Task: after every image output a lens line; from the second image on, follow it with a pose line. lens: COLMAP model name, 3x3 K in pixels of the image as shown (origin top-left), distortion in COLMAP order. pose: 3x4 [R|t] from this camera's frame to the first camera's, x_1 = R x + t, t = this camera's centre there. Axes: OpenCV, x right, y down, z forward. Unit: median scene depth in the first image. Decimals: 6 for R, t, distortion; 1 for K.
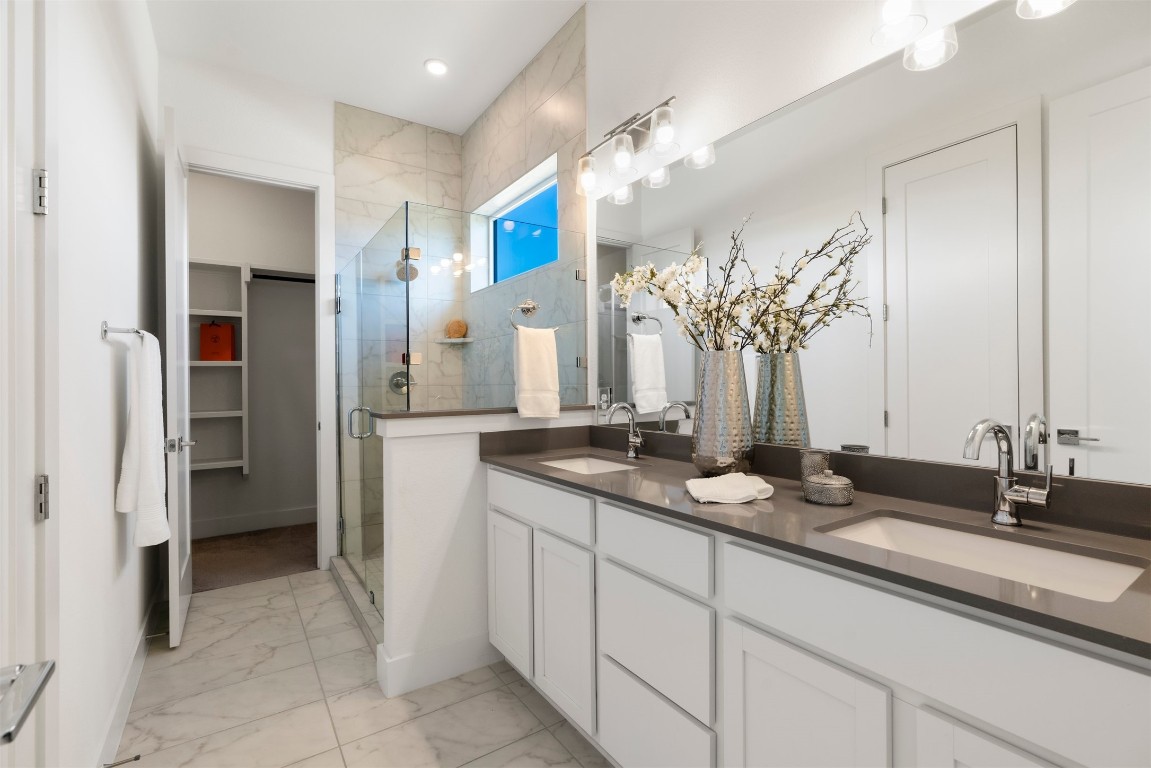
lens RADIAL K [[521.5, 0, 599.8], [0, 521.5, 386.4], [0, 0, 1]] dist [-0.011998, 0.004451]
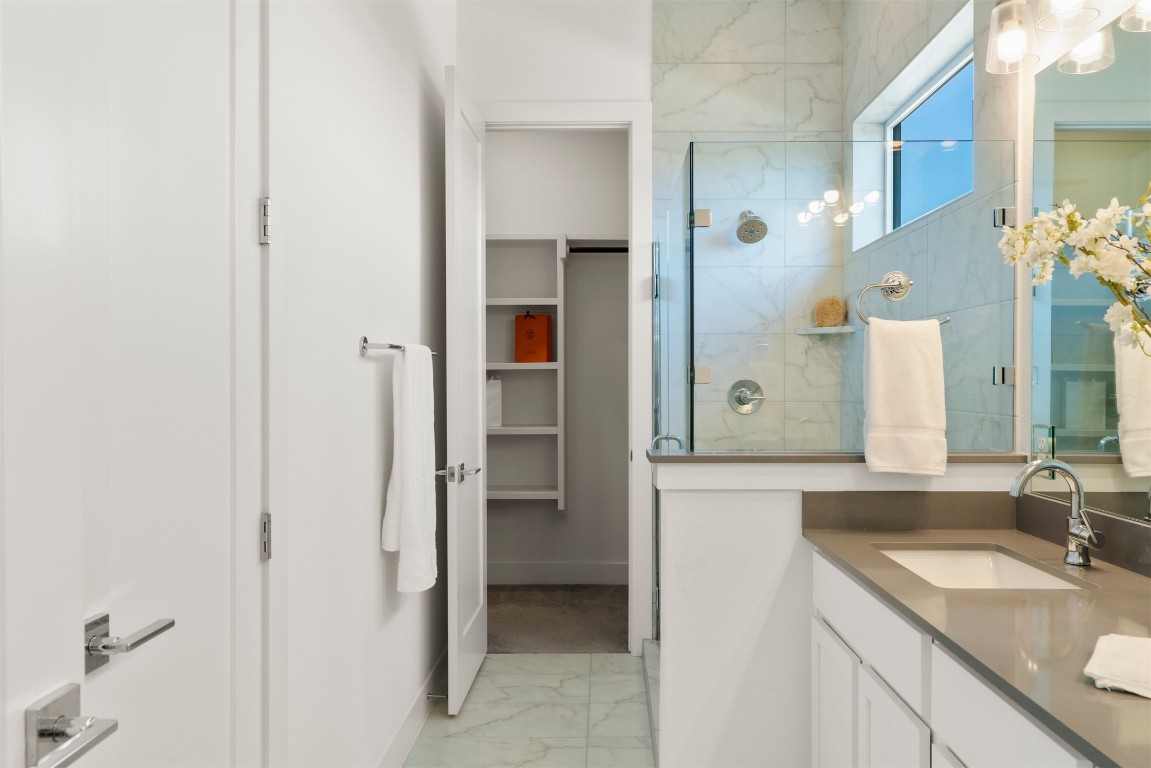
lens RADIAL K [[844.5, 0, 598.9], [0, 844.5, 401.6], [0, 0, 1]] dist [-0.000342, 0.010359]
pose [[0.819188, 0.025879, -0.572940, 0.115659], [-0.016716, 0.999634, 0.021252, -0.028264], [0.573281, -0.007832, 0.819322, 0.021675]]
